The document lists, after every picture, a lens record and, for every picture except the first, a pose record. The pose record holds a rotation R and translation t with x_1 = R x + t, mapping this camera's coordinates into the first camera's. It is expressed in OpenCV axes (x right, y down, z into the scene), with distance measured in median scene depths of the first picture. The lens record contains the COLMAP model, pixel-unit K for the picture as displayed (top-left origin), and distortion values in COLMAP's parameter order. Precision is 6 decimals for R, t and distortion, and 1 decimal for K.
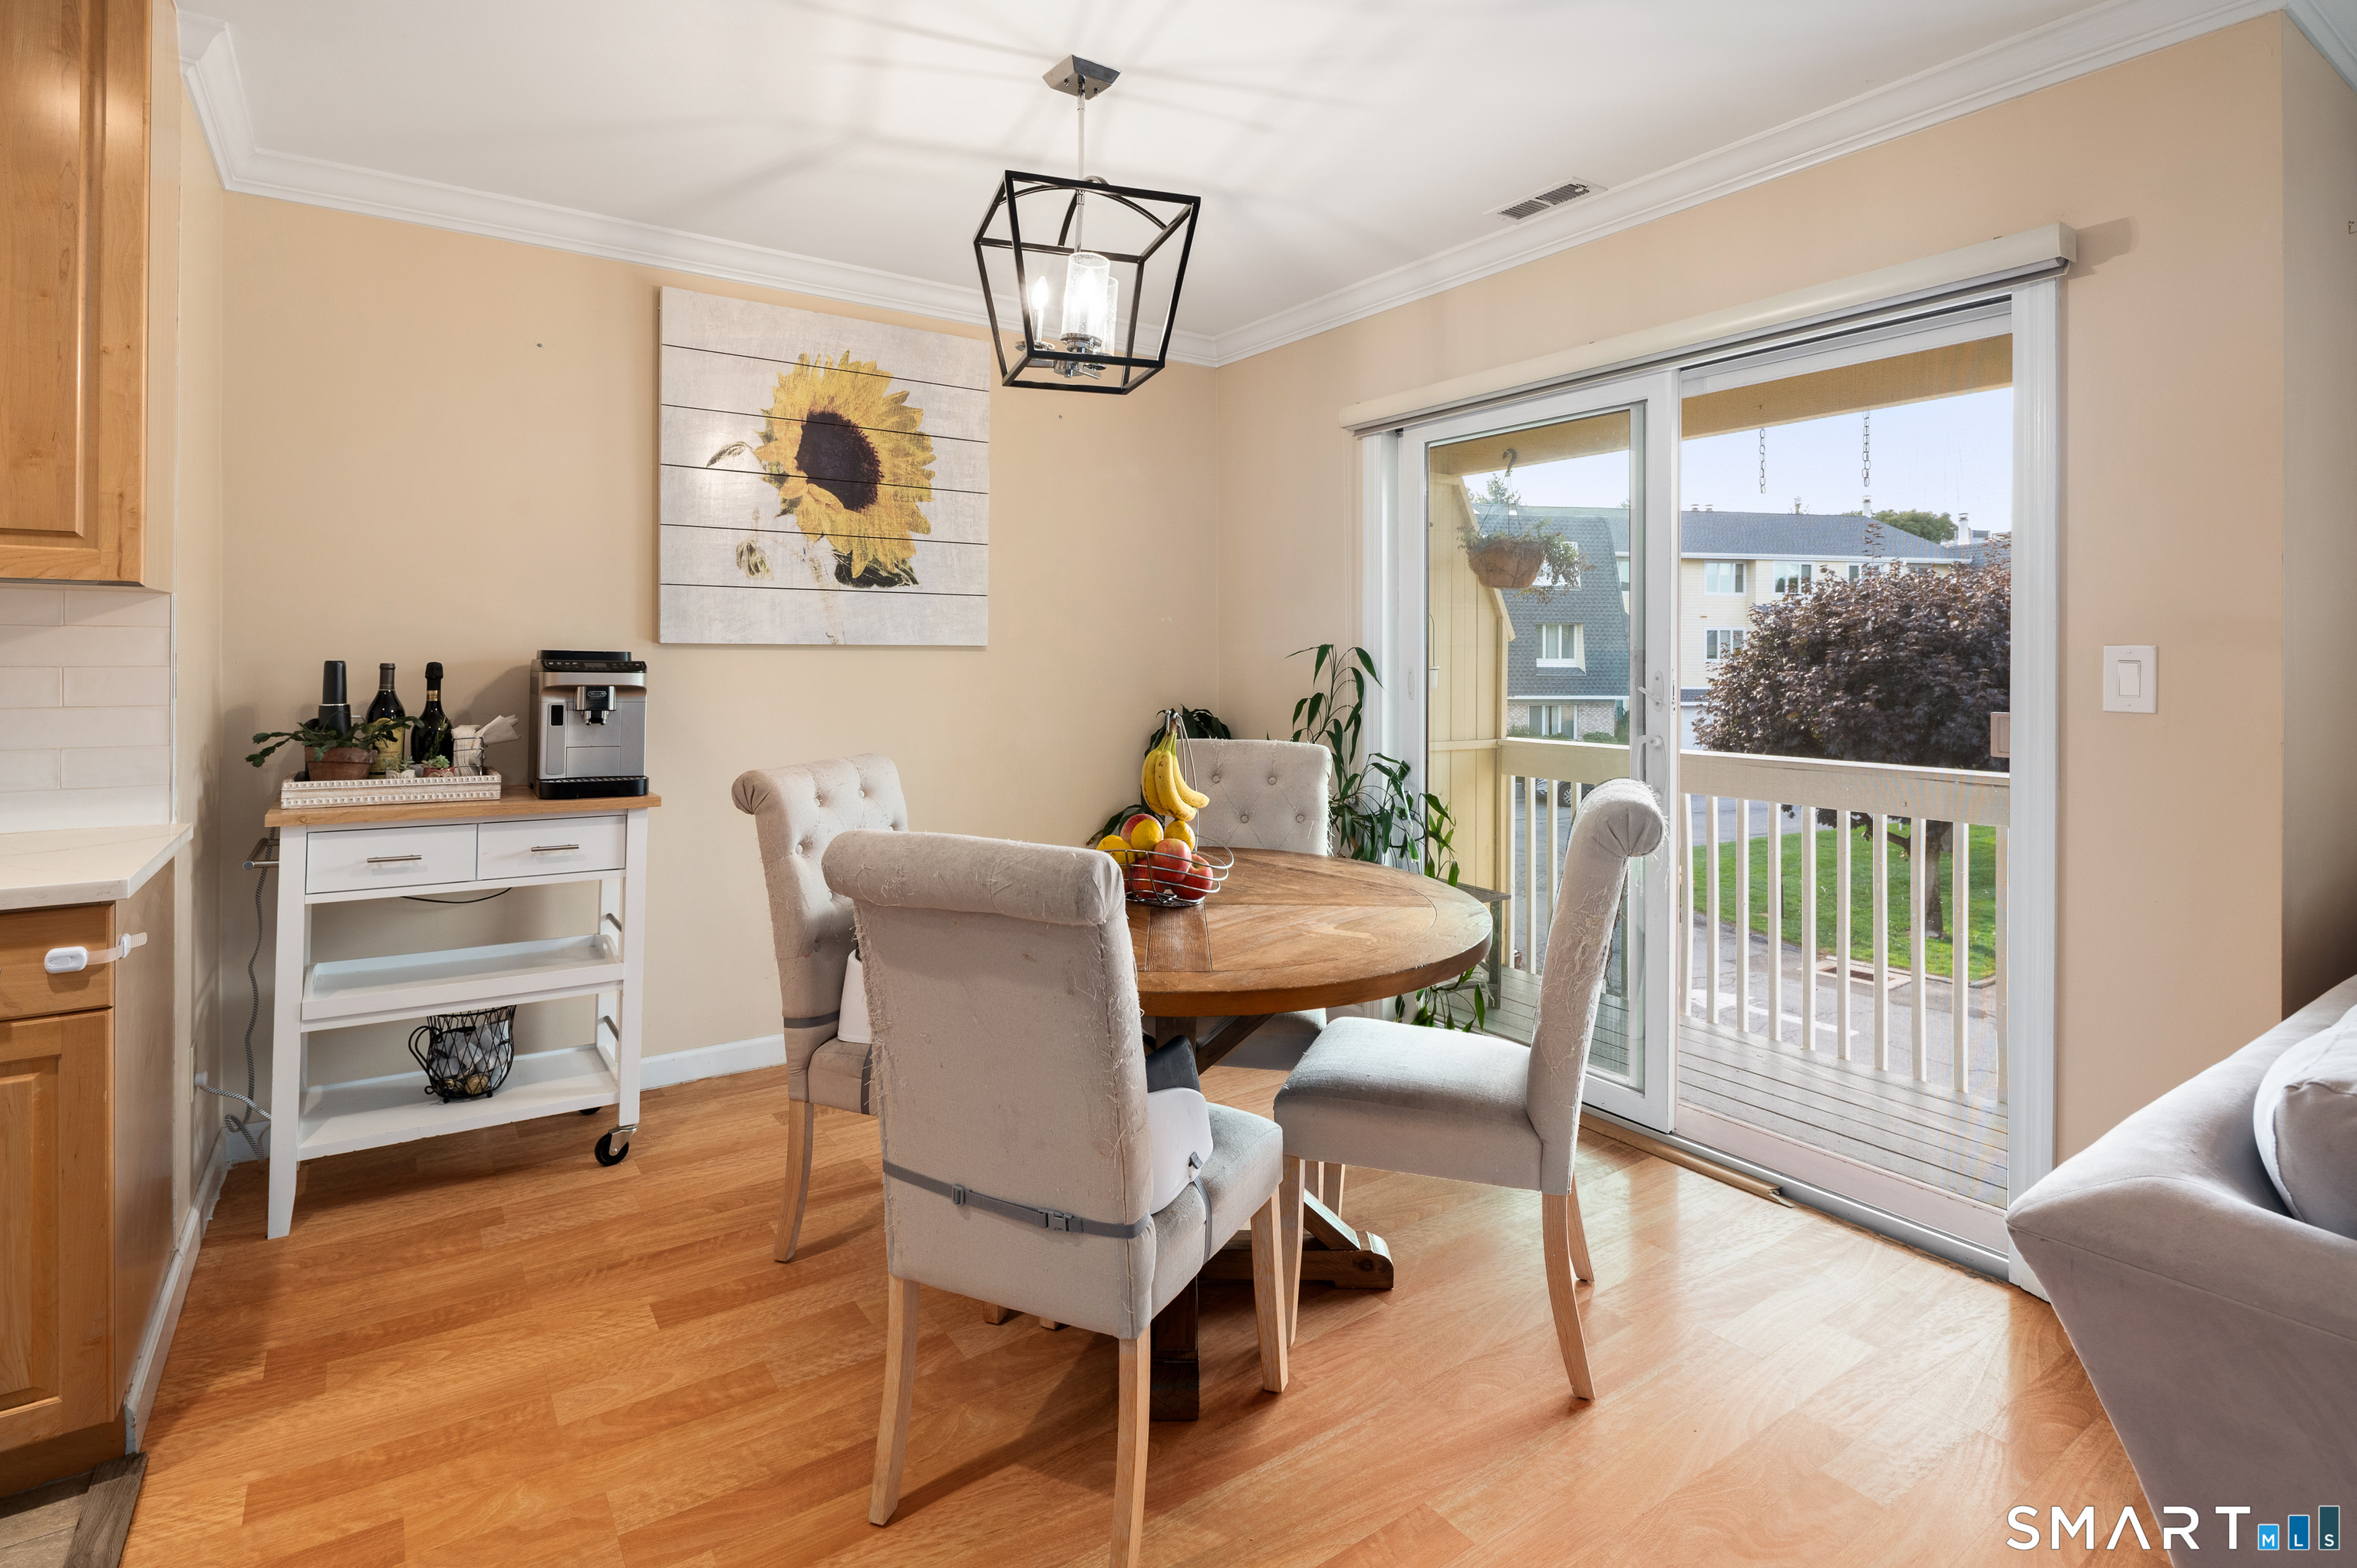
lens RADIAL K [[1151.5, 0, 1167.1], [0, 1151.5, 661.5], [0, 0, 1]] dist [0.004749, -0.005248]
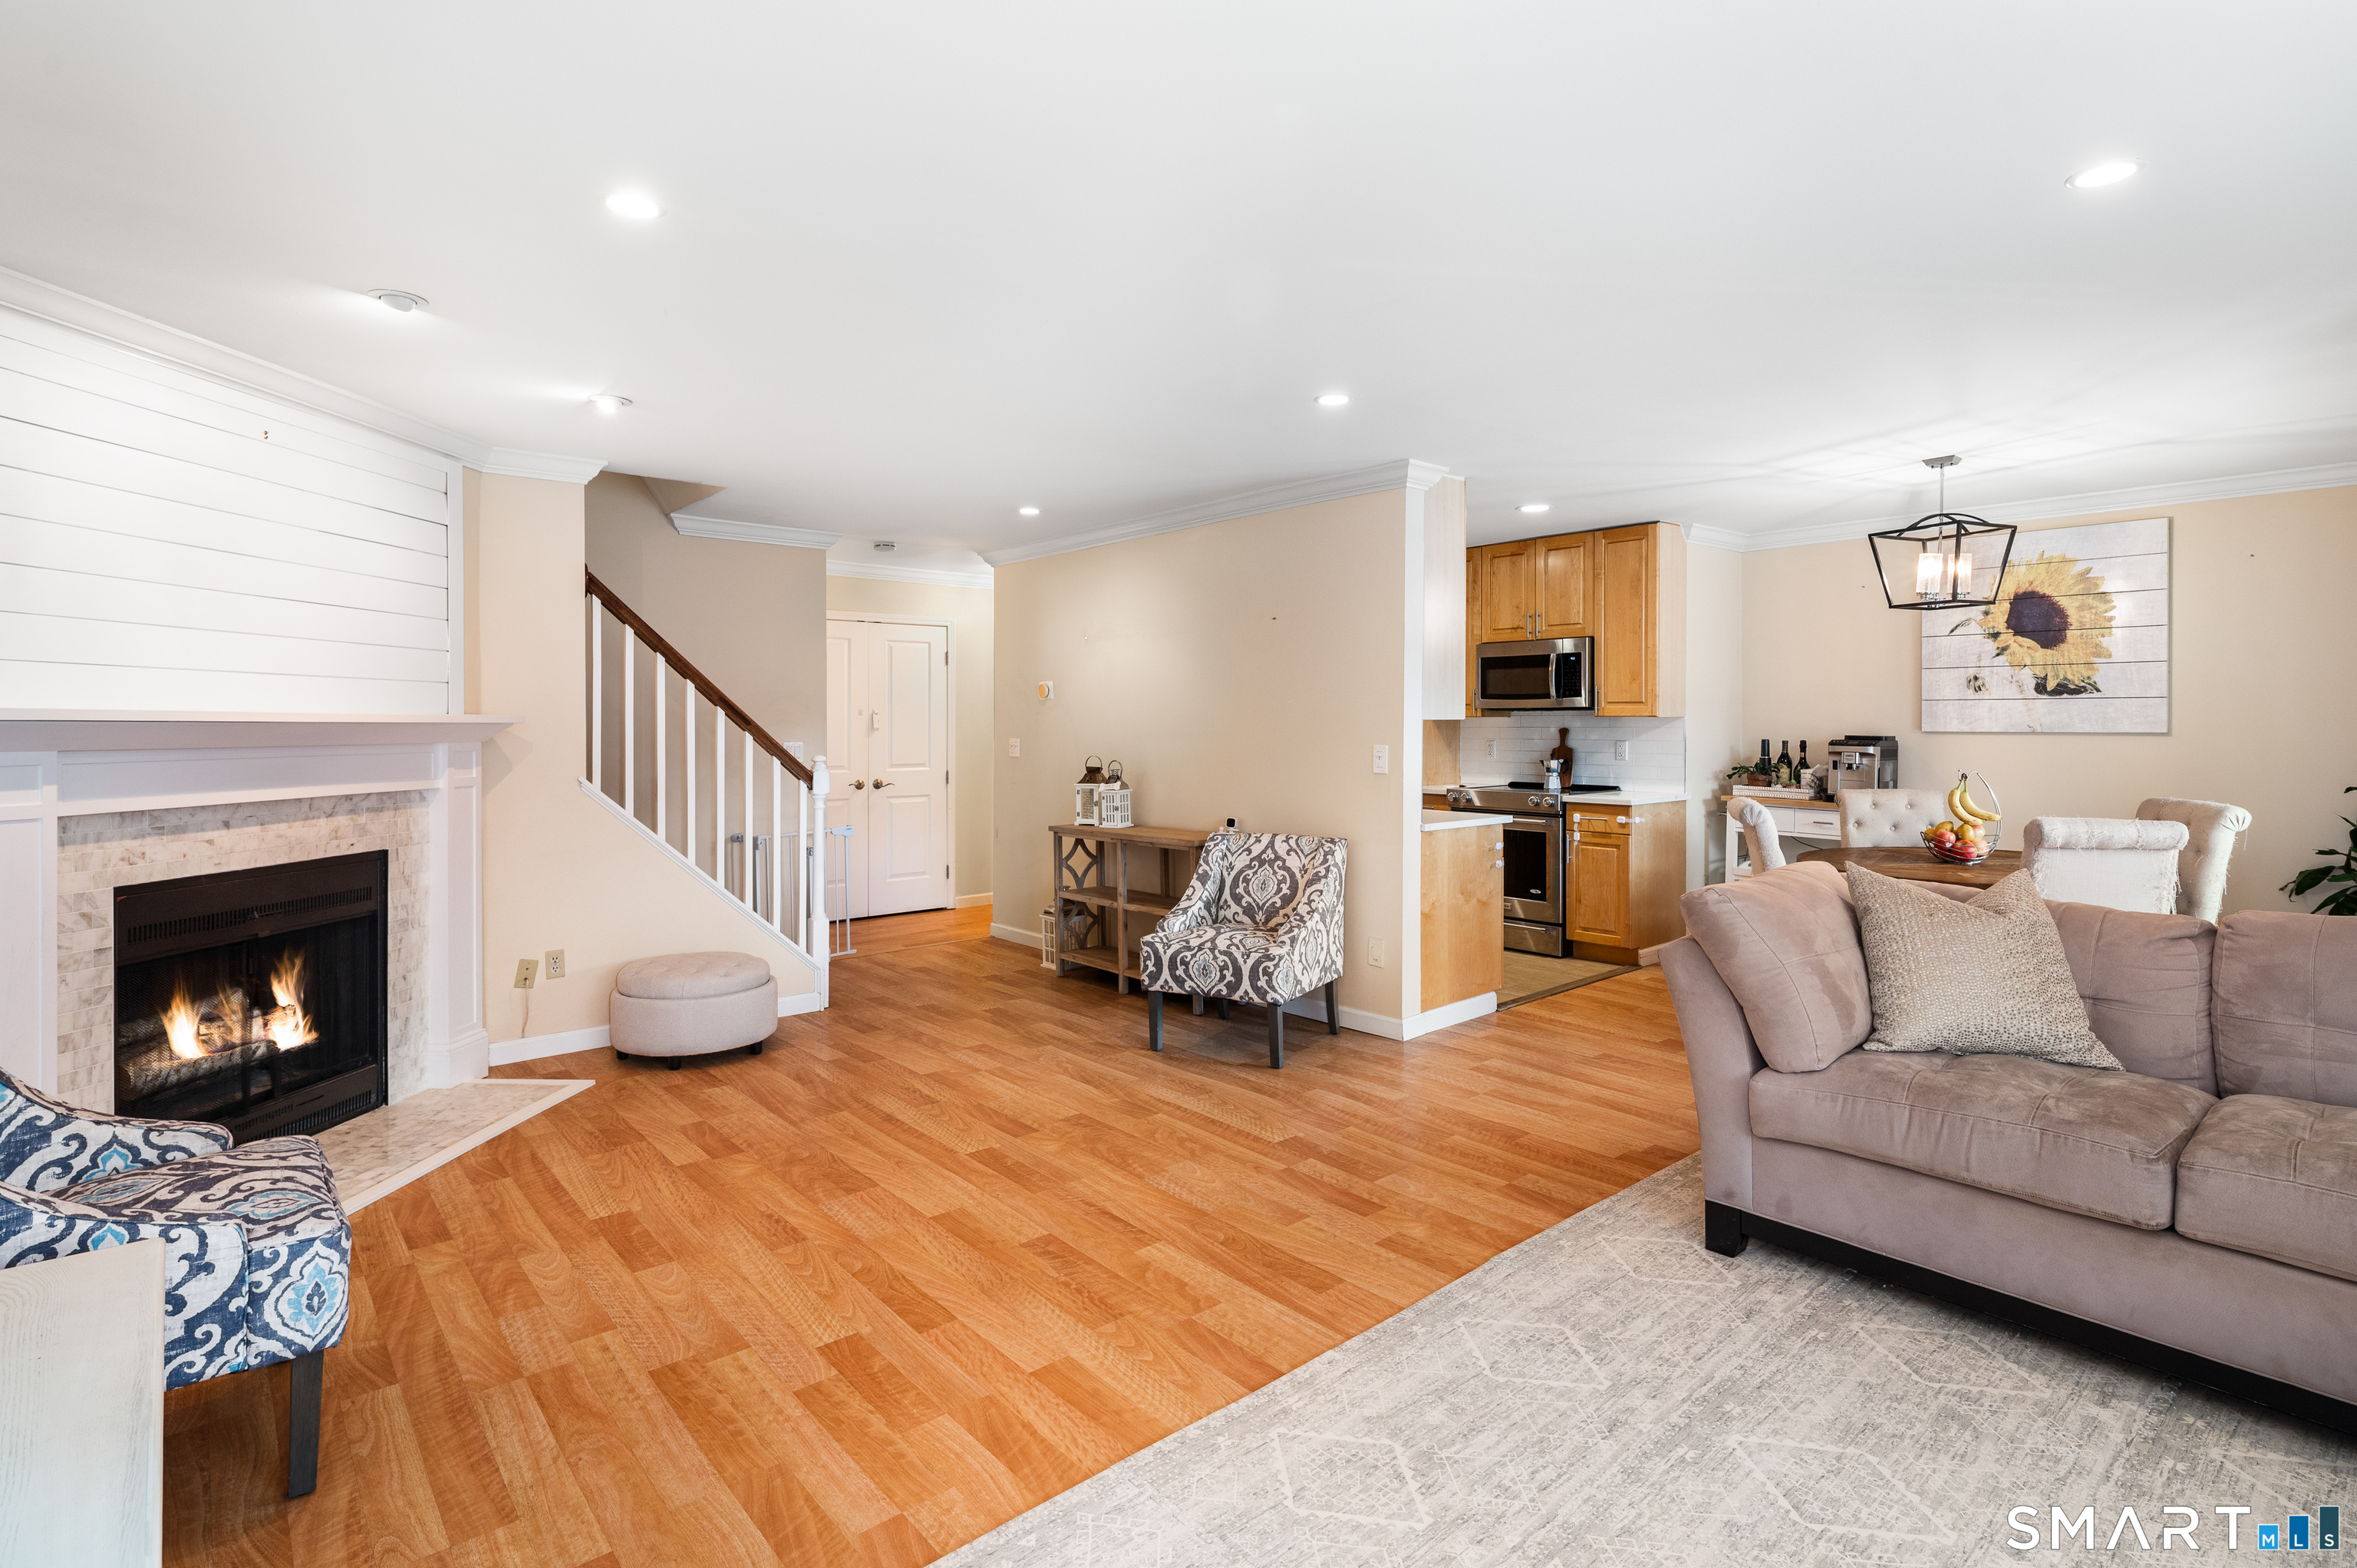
lens RADIAL K [[1151.5, 0, 1189.3], [0, 1151.5, 728.4], [0, 0, 1]] dist [0.004749, -0.005248]
pose [[0.120294, 0.002812, -0.992734, 1.219631], [-0.004597, 0.999987, 0.002275, -0.018554], [0.992728, 0.004290, 0.120306, -0.396182]]
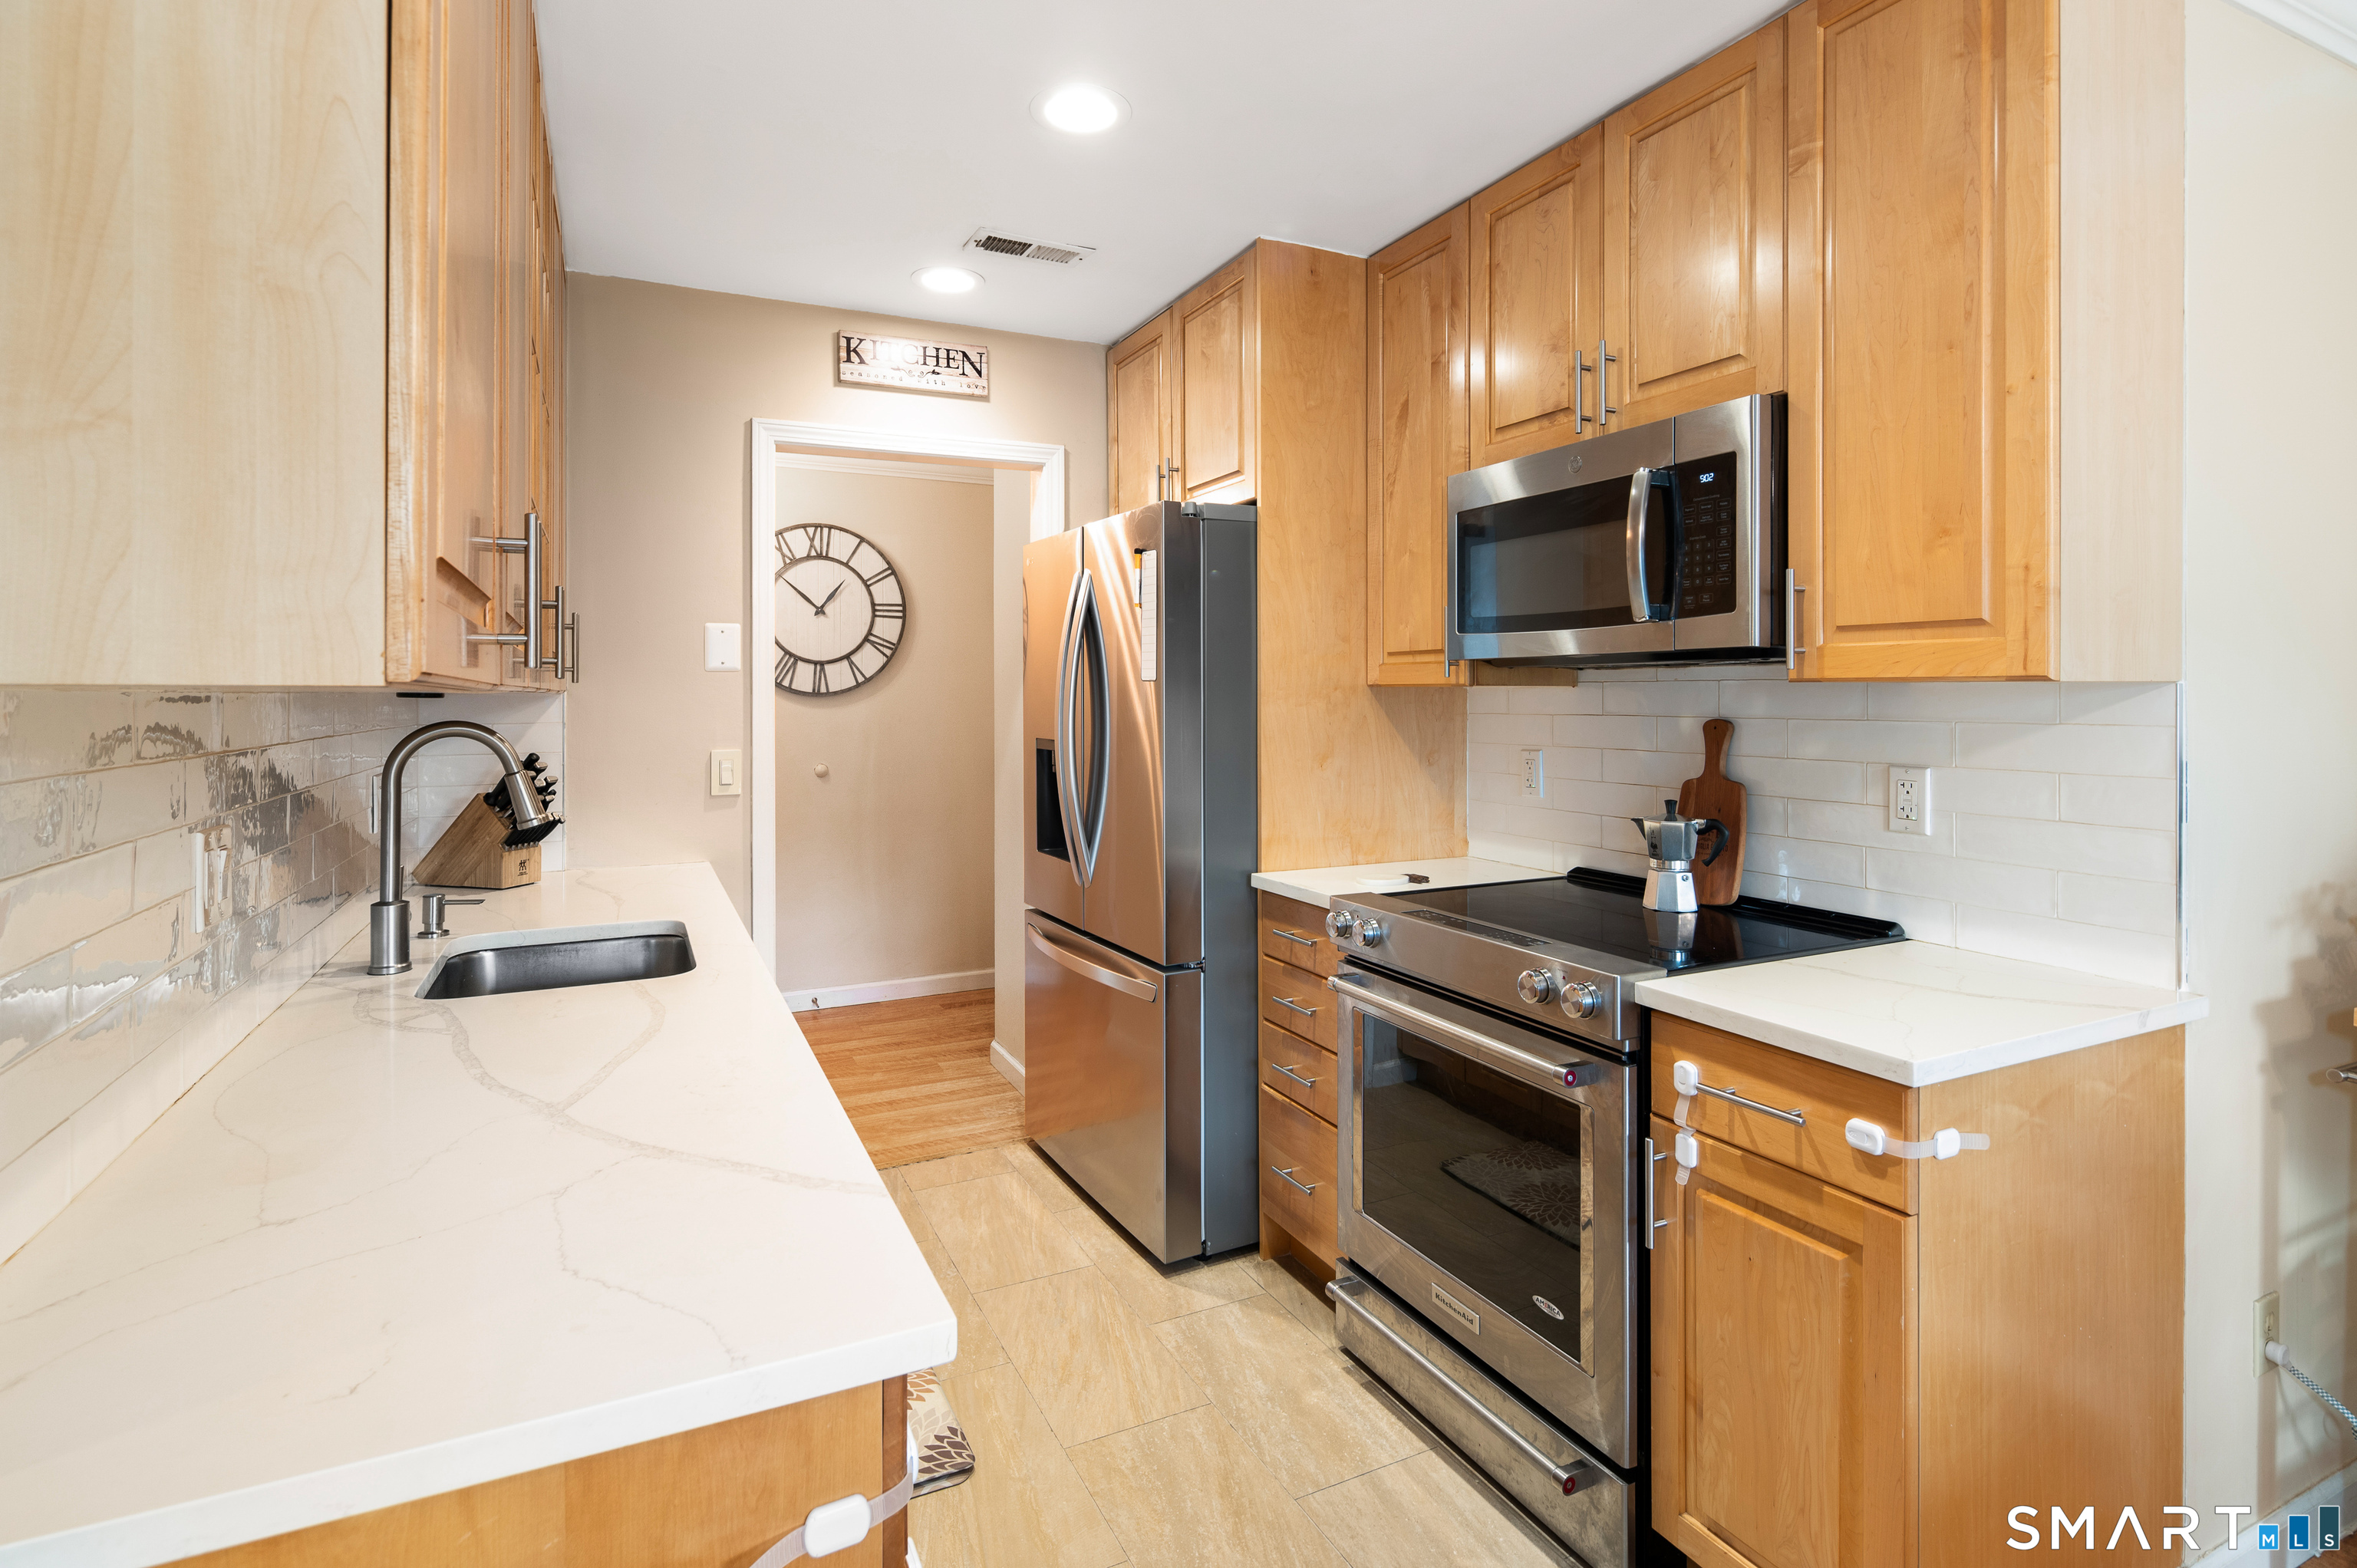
lens RADIAL K [[1151.5, 0, 1186.8], [0, 1151.5, 693.3], [0, 0, 1]] dist [0.004749, -0.005248]
pose [[-0.135583, -0.005572, -0.990750, -0.024644], [-0.006361, 0.999968, -0.004754, -0.027494], [0.990746, 0.005657, -0.135614, 0.293675]]
